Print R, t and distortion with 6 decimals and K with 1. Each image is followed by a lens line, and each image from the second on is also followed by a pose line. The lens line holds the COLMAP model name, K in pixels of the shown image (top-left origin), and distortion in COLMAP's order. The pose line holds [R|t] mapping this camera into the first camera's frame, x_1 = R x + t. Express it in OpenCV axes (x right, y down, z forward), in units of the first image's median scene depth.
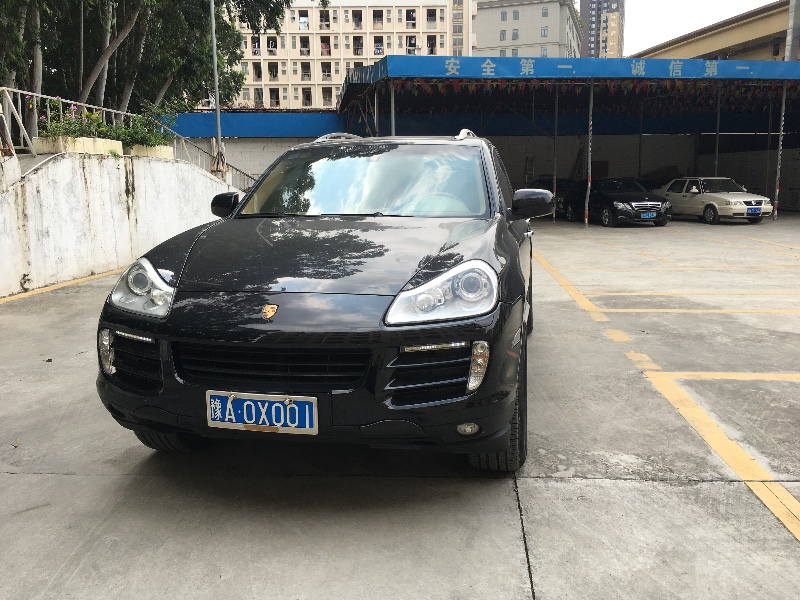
lens RADIAL K [[672.1, 0, 400.0], [0, 672.1, 300.0], [0, 0, 1]] dist [0.060103, -0.074682]
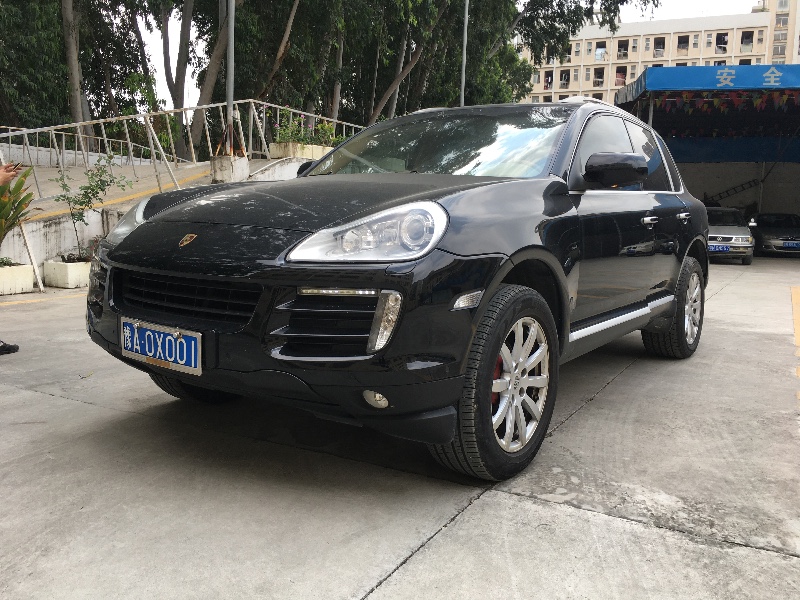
lens RADIAL K [[672.1, 0, 400.0], [0, 672.1, 300.0], [0, 0, 1]] dist [0.060103, -0.074682]
pose [[0.914249, 0.088093, -0.395460, 0.362628], [-0.107400, 0.993852, -0.026904, 0.075399], [0.390658, 0.067070, 0.918089, 0.218496]]
